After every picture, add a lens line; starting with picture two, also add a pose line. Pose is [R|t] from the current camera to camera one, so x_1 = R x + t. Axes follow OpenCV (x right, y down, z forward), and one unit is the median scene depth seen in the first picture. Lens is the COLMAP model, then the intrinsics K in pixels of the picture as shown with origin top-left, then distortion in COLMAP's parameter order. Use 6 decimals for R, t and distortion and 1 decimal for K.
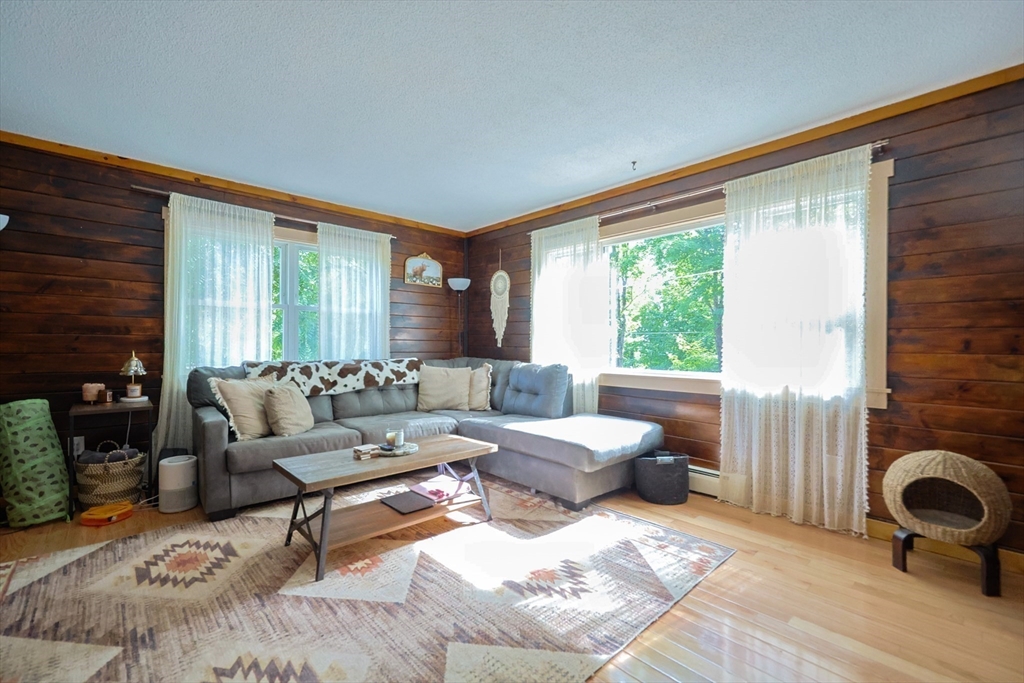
lens RADIAL K [[438.2, 0, 510.5], [0, 438.2, 347.8], [0, 0, 1]] dist [0.000474, -0.000132]
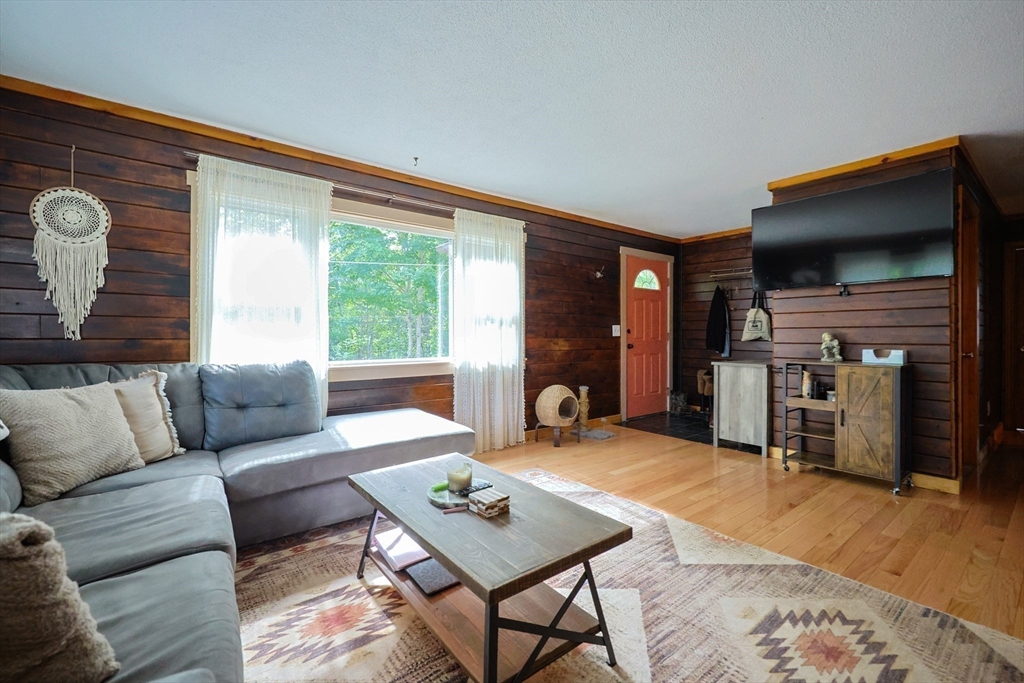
lens RADIAL K [[438.2, 0, 511.3], [0, 438.2, 335.6], [0, 0, 1]] dist [0.000474, -0.000132]
pose [[0.080167, -0.006115, 0.996763, -0.694894], [0.008653, 0.999948, 0.005439, -0.007354], [-0.996744, 0.008189, 0.080216, 0.657681]]
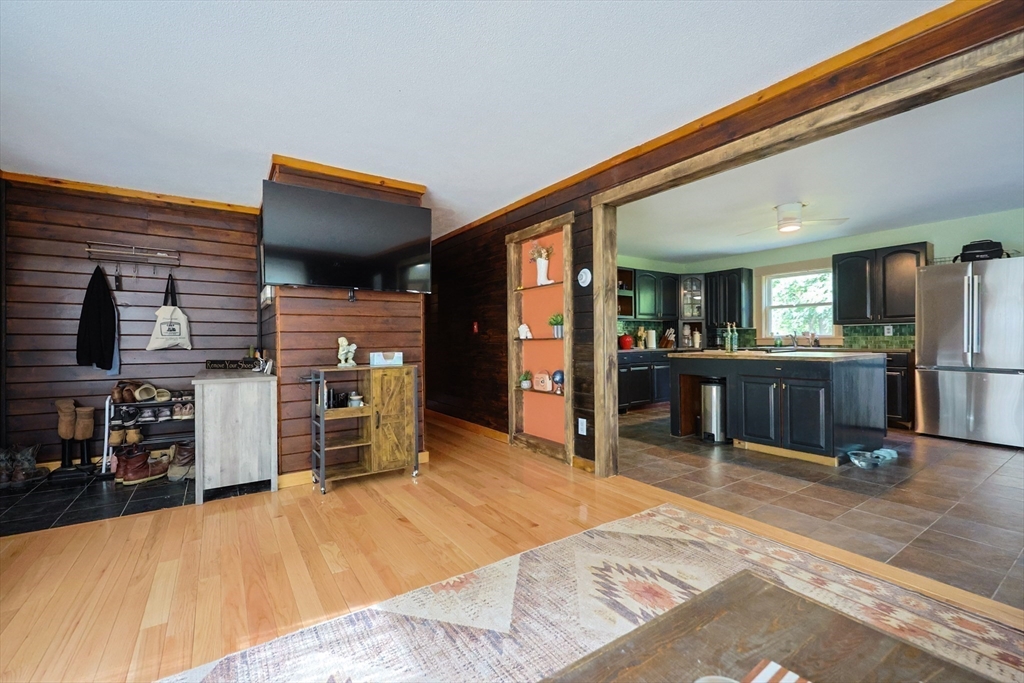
lens RADIAL K [[438.2, 0, 513.8], [0, 438.2, 342.8], [0, 0, 1]] dist [0.000474, -0.000132]
pose [[-0.989500, 0.004367, 0.144464, -0.141351], [0.006213, 0.999905, 0.012333, 0.000138], [-0.144396, 0.013102, -0.989433, 0.932389]]
